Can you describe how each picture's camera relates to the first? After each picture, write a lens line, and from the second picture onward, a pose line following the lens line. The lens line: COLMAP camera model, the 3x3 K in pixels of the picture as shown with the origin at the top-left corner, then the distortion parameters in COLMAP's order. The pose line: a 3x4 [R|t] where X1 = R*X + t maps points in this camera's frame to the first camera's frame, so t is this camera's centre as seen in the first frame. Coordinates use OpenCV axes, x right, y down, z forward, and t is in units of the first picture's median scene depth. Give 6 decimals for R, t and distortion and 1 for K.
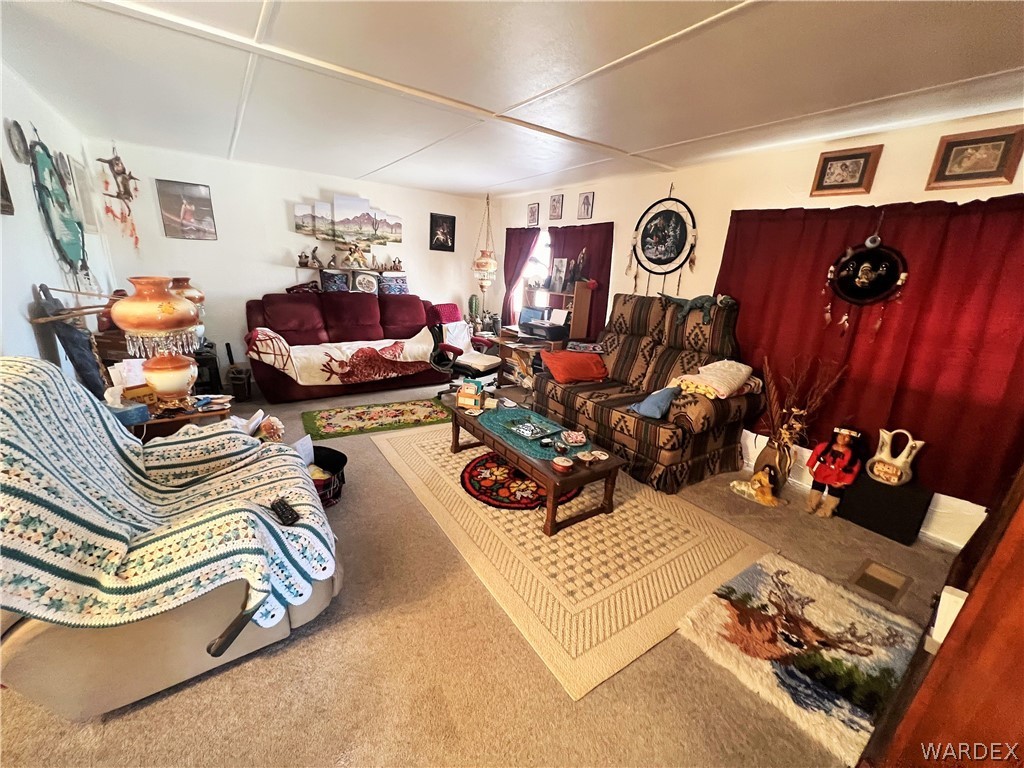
lens RADIAL K [[409.6, 0, 511.2], [0, 409.6, 384.4], [0, 0, 1]] dist [0.003259, -0.001328]
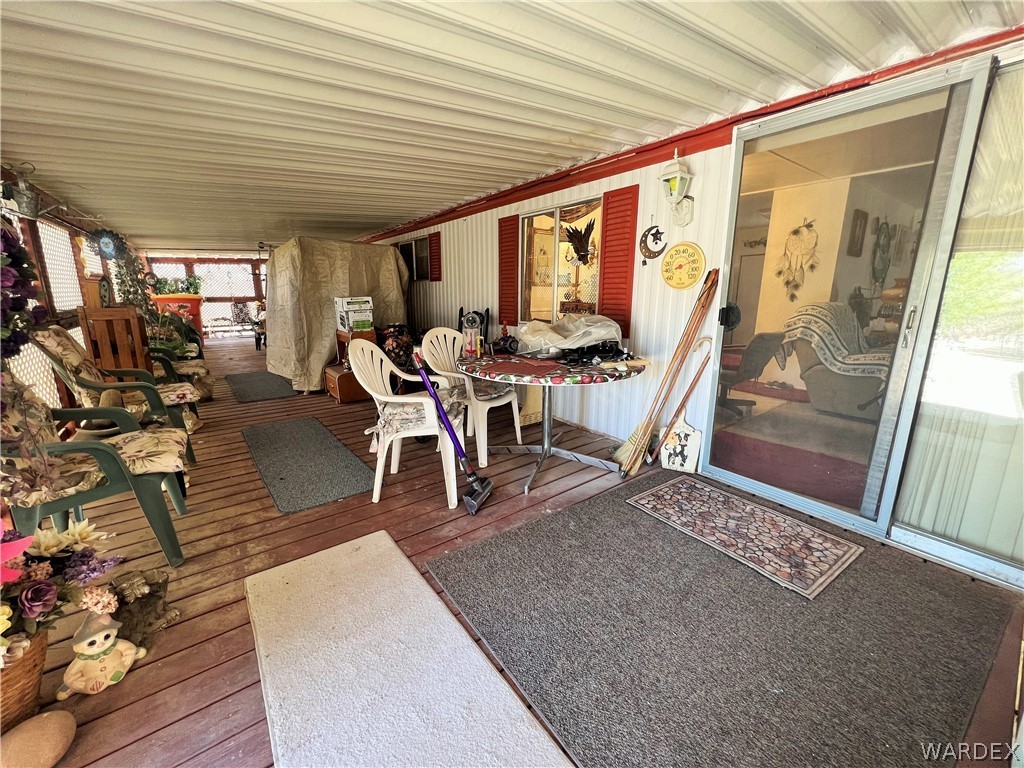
lens RADIAL K [[409.6, 0, 512.8], [0, 409.6, 380.5], [0, 0, 1]] dist [0.003259, -0.001328]
pose [[0.033137, 0.160158, -0.986535, 1.547653], [-0.281970, 0.948478, 0.144508, 0.642671], [0.958851, 0.273385, 0.076590, -1.204914]]
